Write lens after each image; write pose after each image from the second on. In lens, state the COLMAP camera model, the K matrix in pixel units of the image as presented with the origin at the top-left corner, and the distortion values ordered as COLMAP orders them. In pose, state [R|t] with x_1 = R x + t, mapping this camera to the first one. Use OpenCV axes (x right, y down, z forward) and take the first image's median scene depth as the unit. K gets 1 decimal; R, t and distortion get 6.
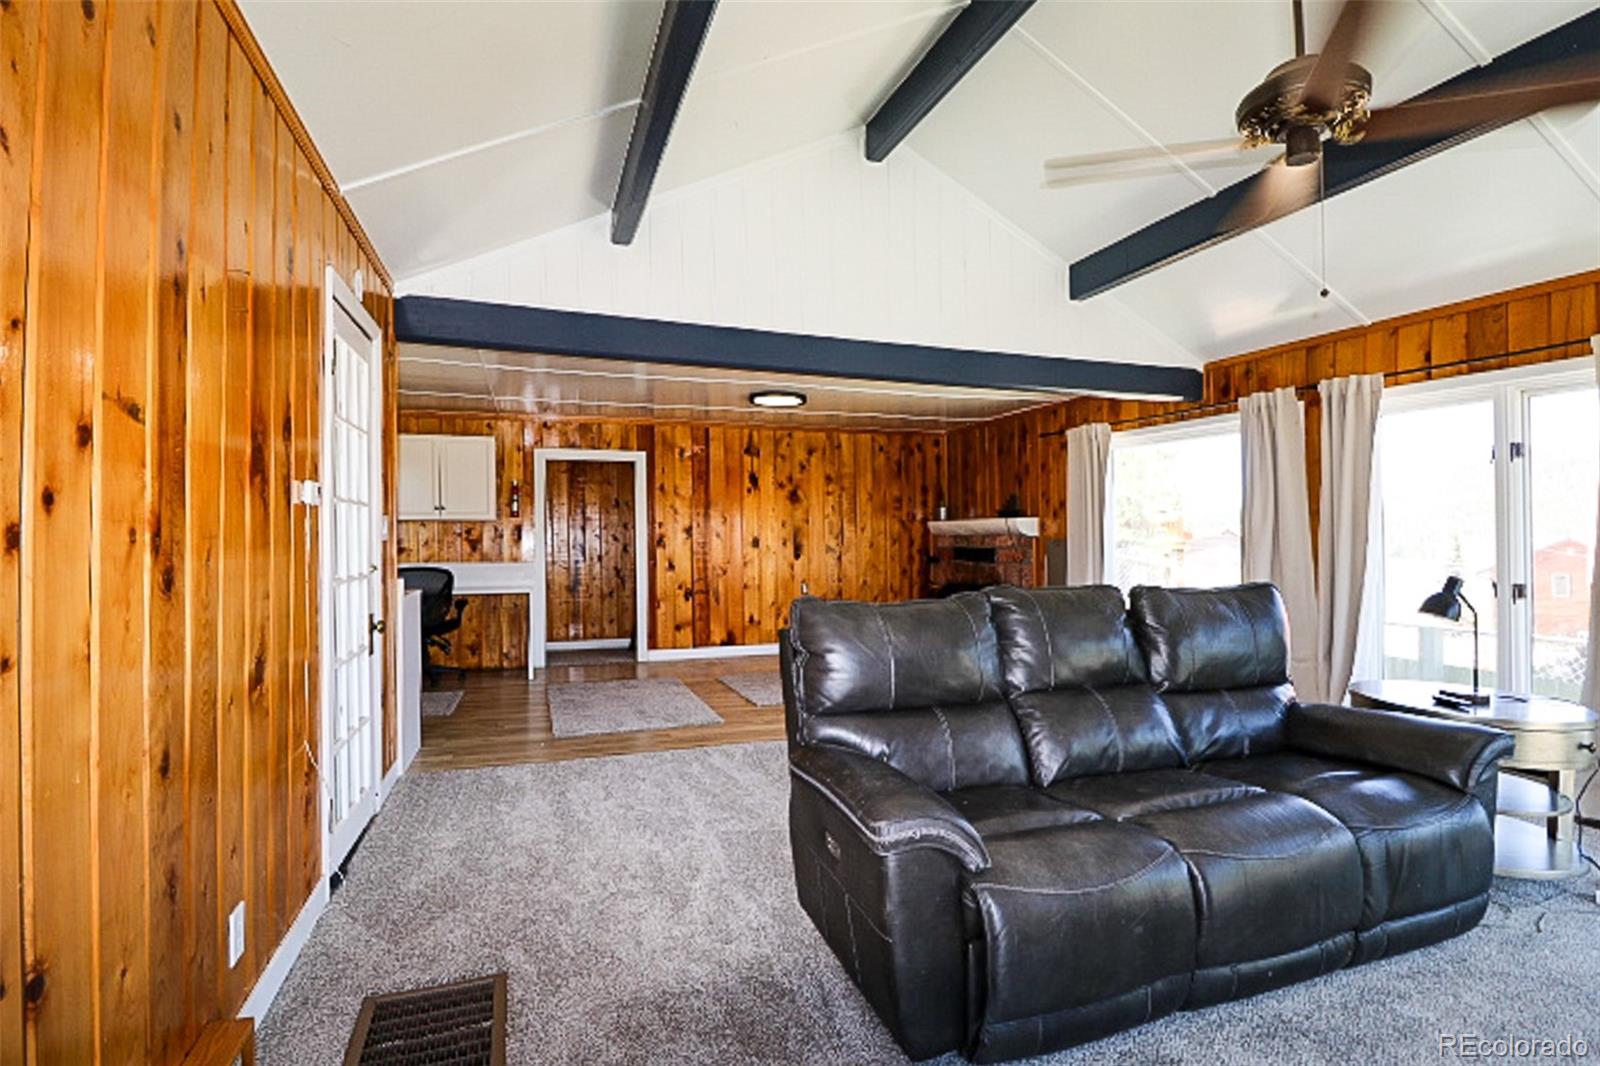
lens RADIAL K [[754.8, 0, 793.4], [0, 754.8, 527.5], [0, 0, 1]] dist [-0.000294, -0.011959]
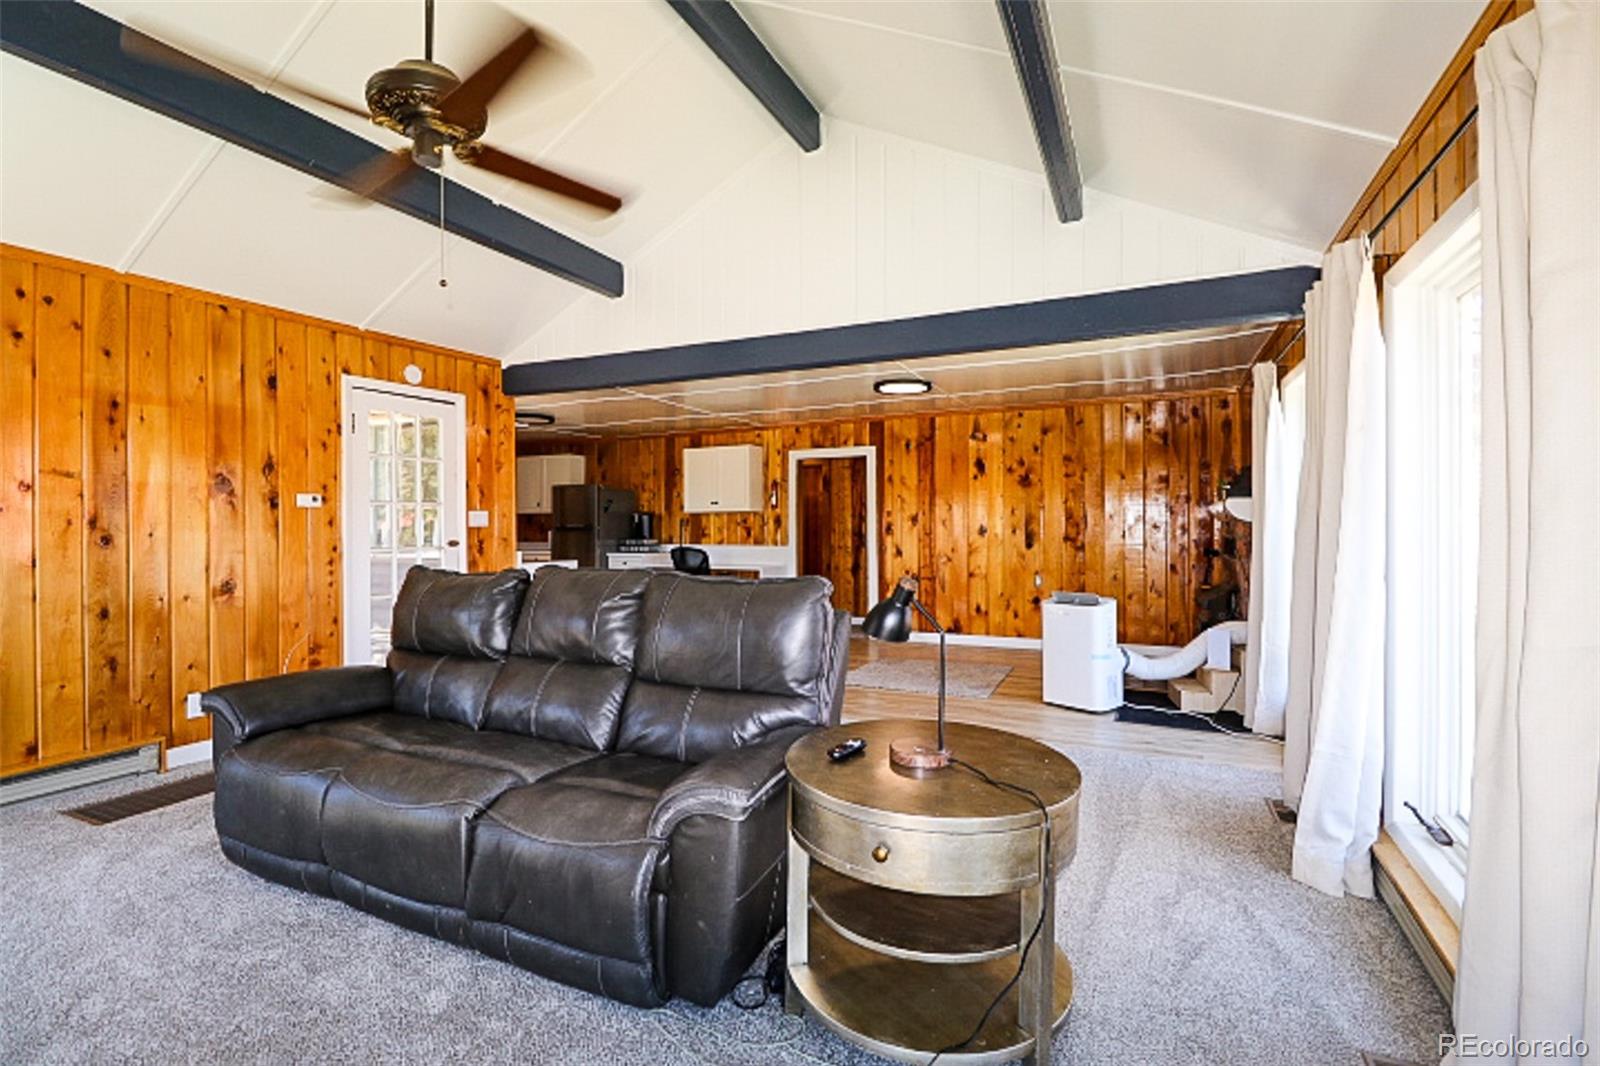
lens RADIAL K [[736.4, 0, 791.3], [0, 736.4, 525.0], [0, 0, 1]] dist [0.000096, -0.013119]
pose [[0.714208, -0.001793, -0.699931, 0.447729], [0.009144, 0.999935, 0.006769, 0.004449], [0.699874, -0.011234, 0.714178, 0.156055]]
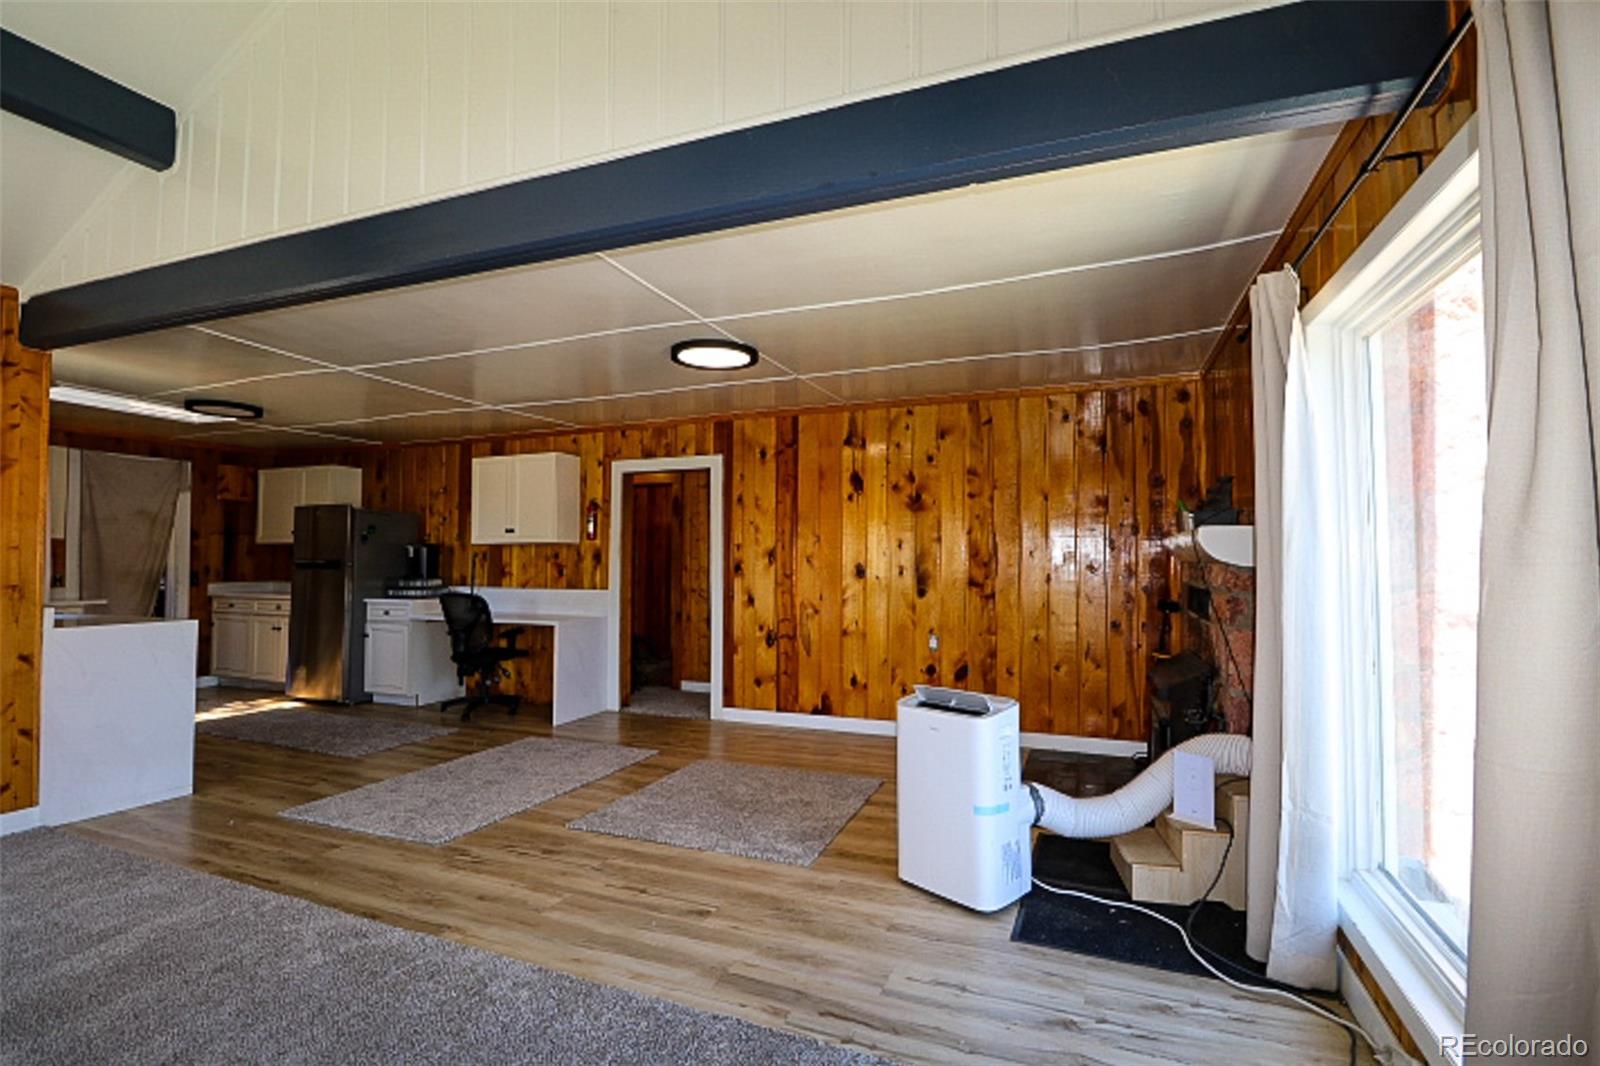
lens RADIAL K [[746.1, 0, 792.9], [0, 746.1, 527.1], [0, 0, 1]] dist [-0.001774, -0.000315]
pose [[0.760279, -0.023783, -0.649161, 0.362155], [0.004658, 0.999503, -0.031162, 0.000509], [0.649580, 0.020668, 0.760012, 0.443118]]
